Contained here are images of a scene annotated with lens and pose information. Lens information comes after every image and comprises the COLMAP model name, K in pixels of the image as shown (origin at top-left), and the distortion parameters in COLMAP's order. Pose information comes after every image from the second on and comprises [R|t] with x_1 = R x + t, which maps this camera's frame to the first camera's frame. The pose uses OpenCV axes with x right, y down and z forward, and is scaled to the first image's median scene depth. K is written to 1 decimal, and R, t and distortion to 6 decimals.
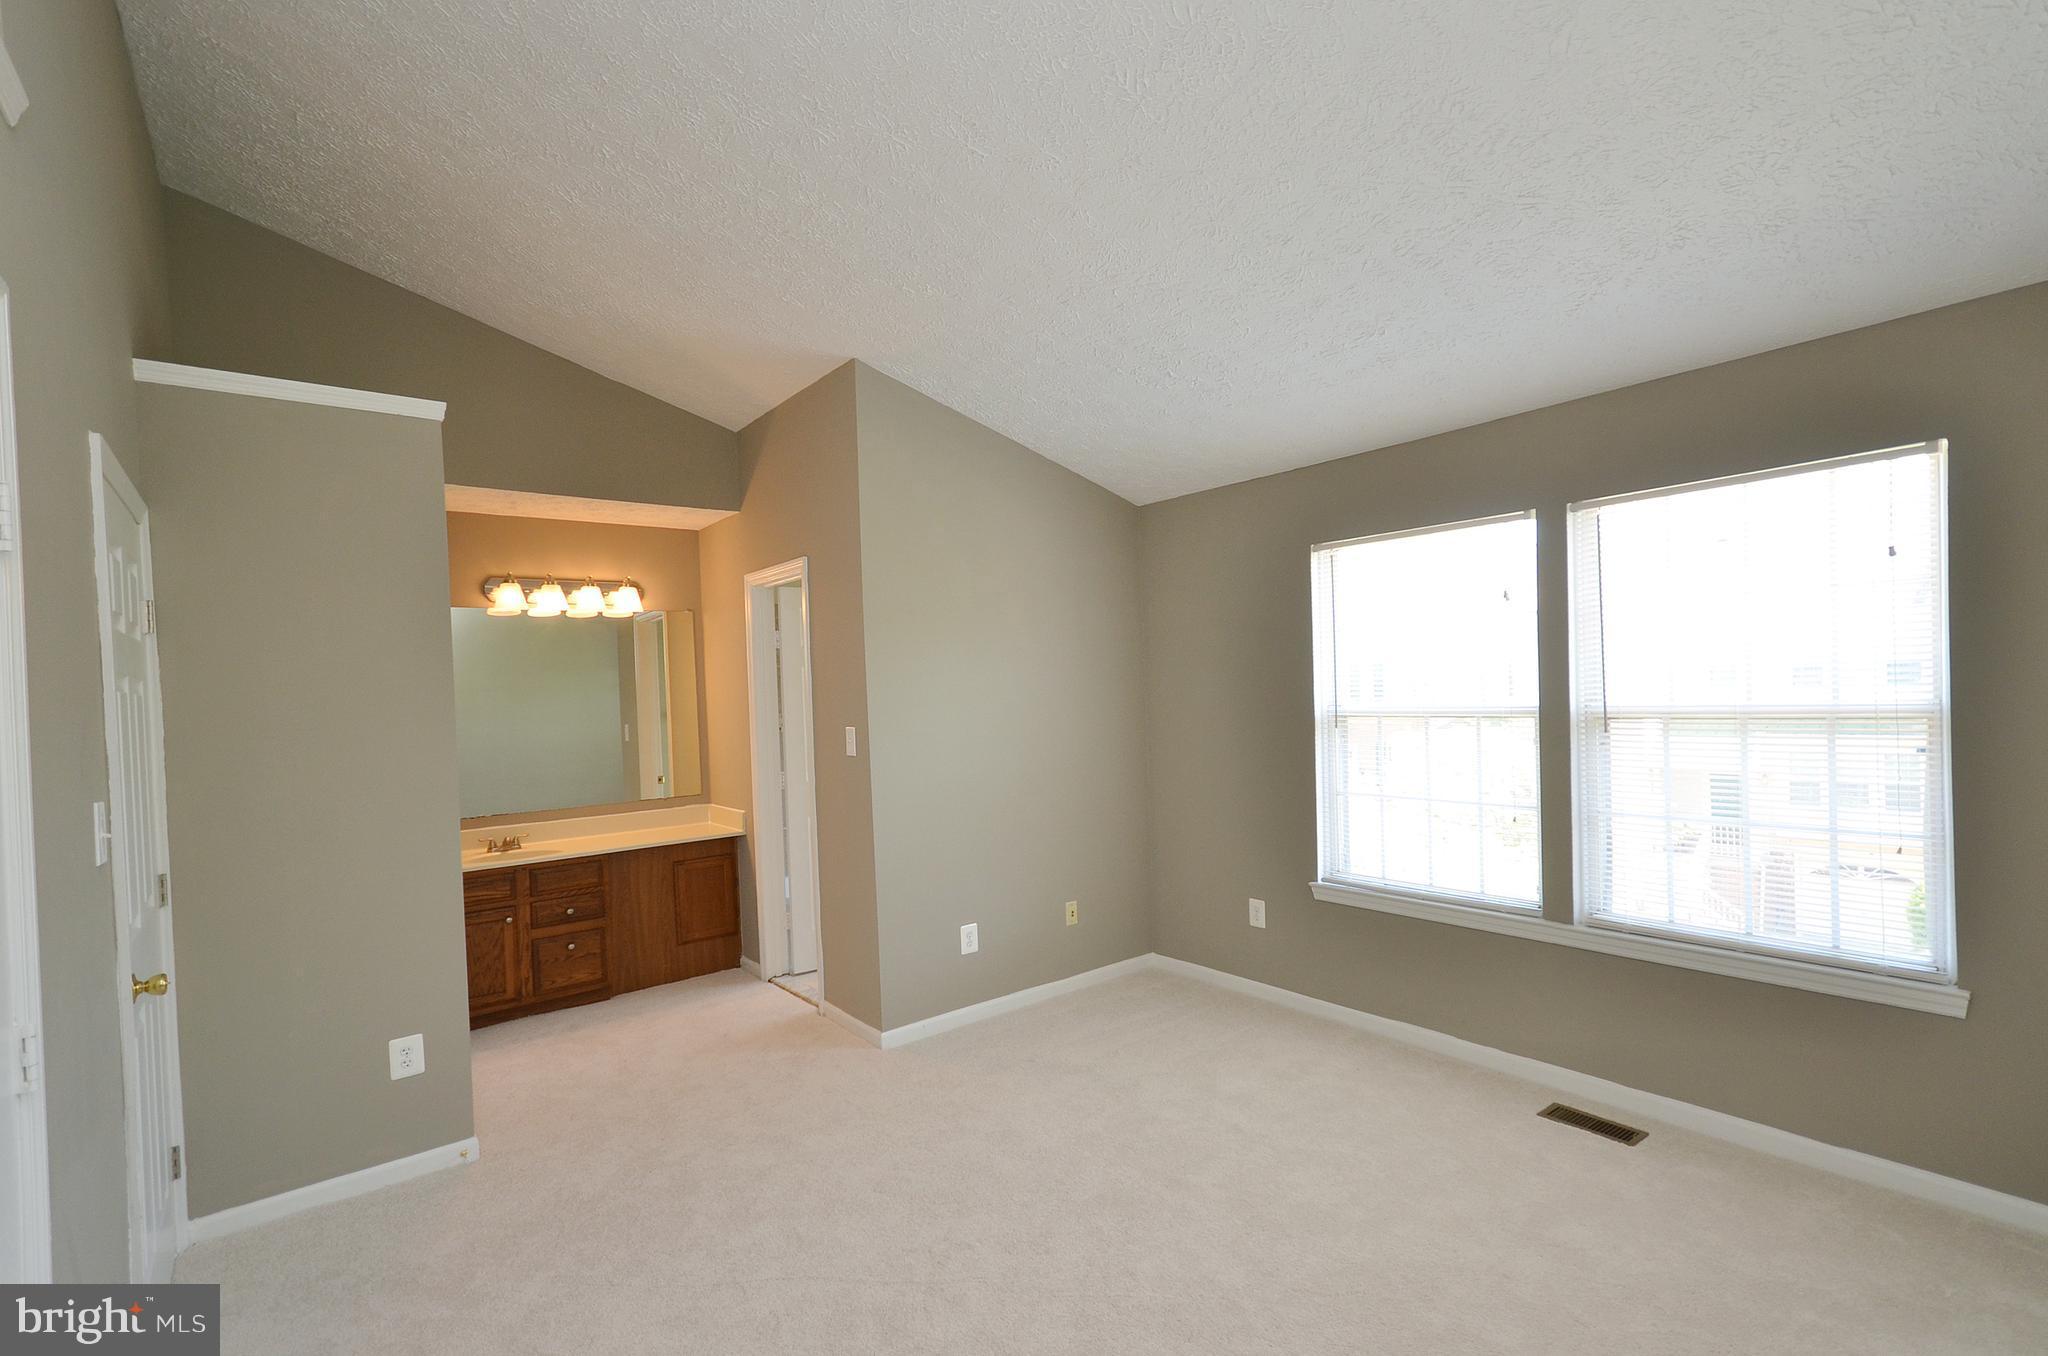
lens RADIAL K [[1010.5, 0, 1014.8], [0, 1010.5, 667.4], [0, 0, 1]] dist [0.036649, 0.000209]
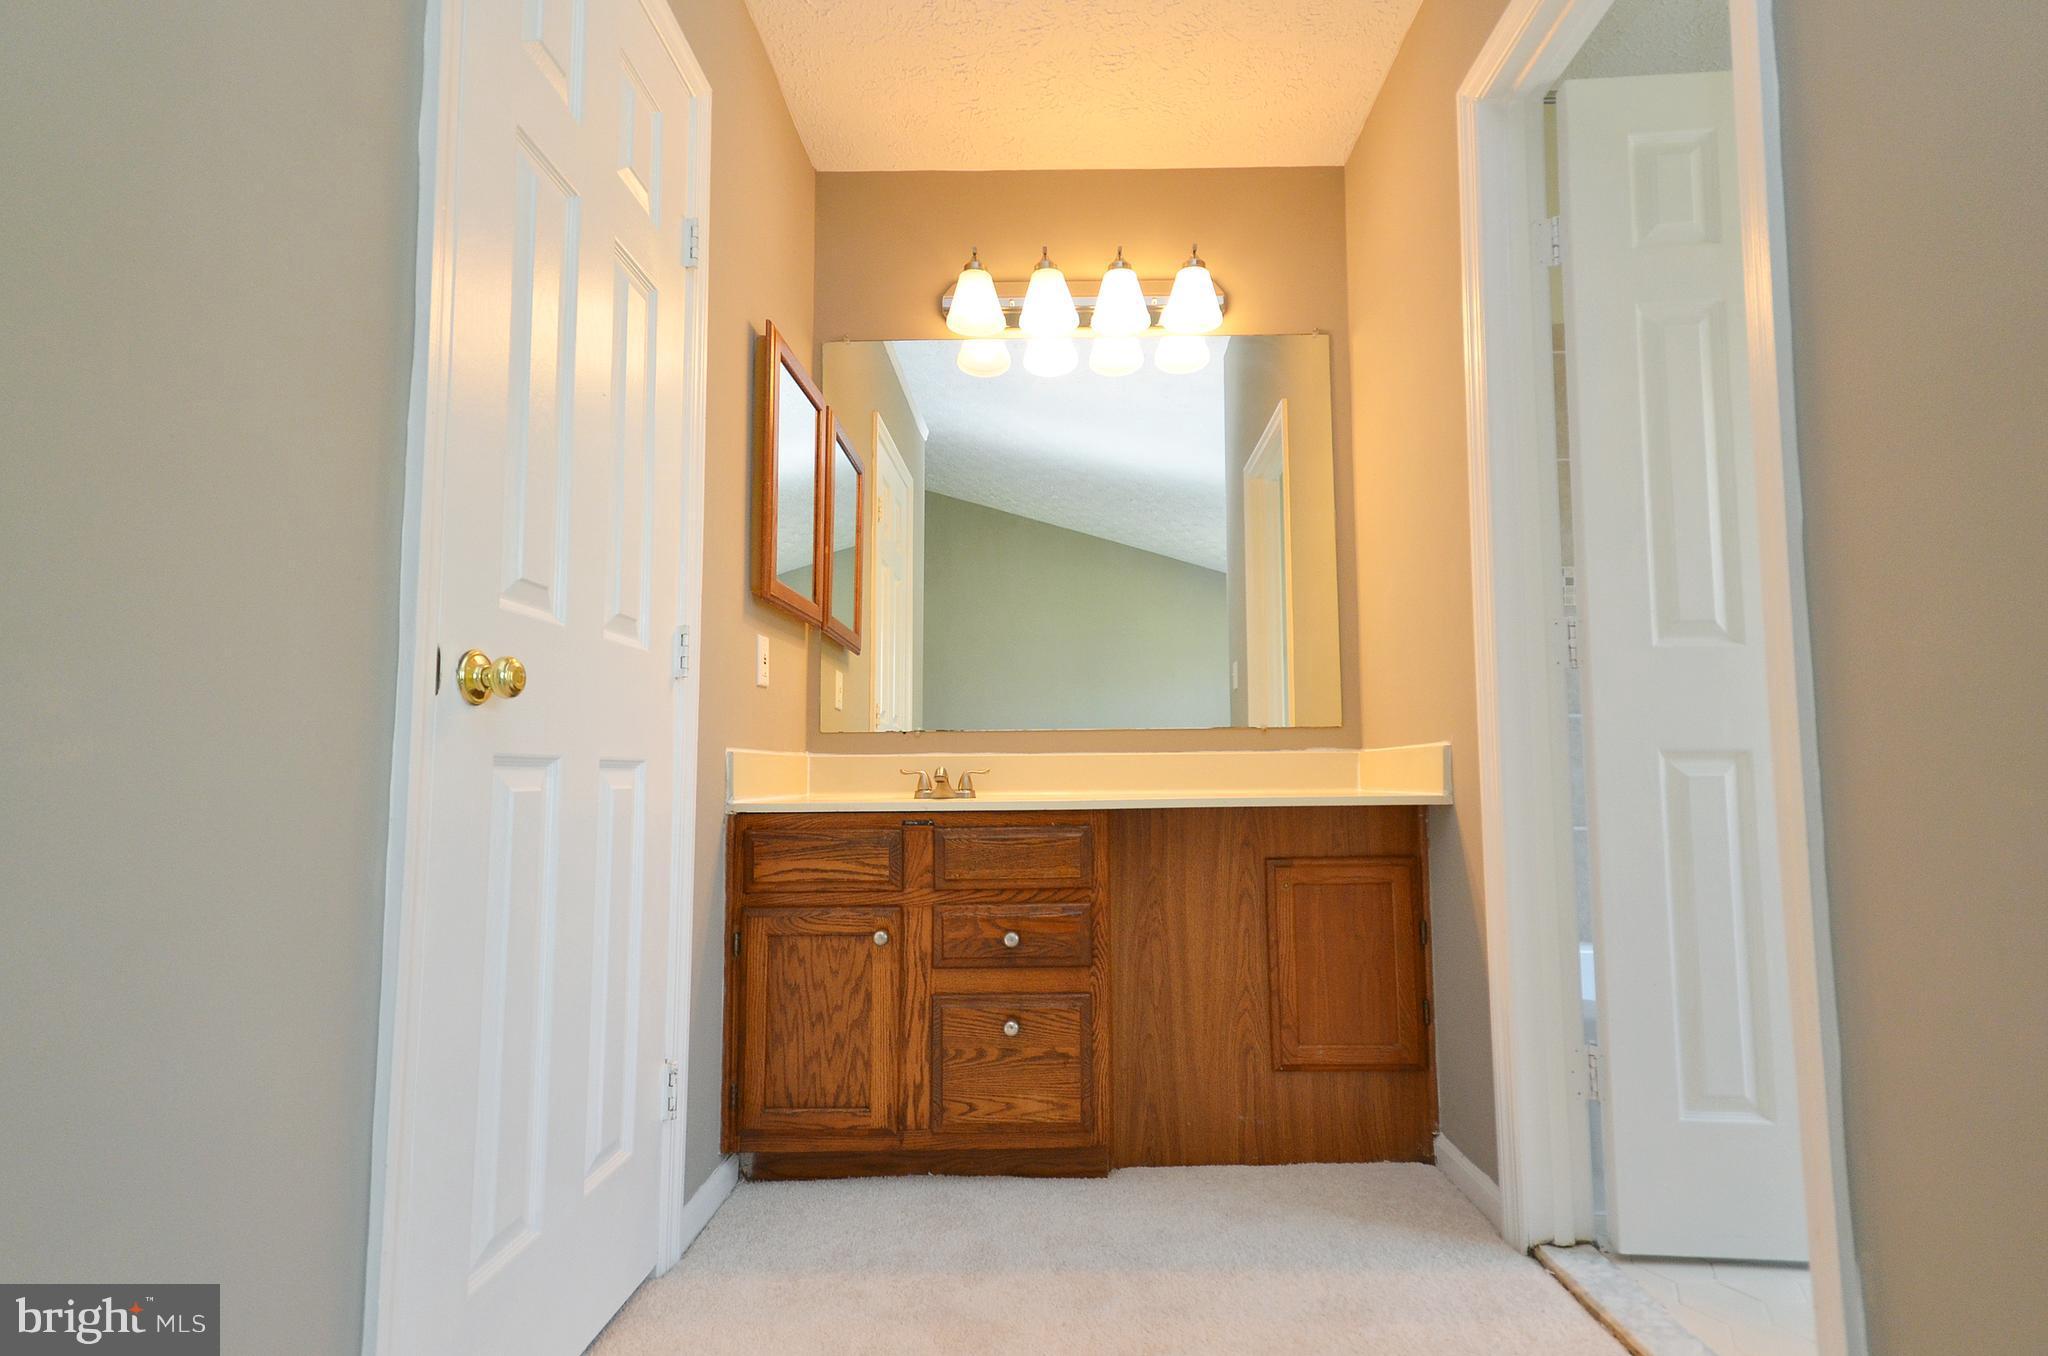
lens RADIAL K [[945.1, 0, 1075.8], [0, 945.1, 684.8], [0, 0, 1]] dist [-0.017625, -0.000424]
pose [[0.826831, -0.004456, -0.562432, -0.202696], [-0.026027, 0.998594, -0.046172, 0.153817], [0.561847, 0.052815, 0.825553, 0.696226]]
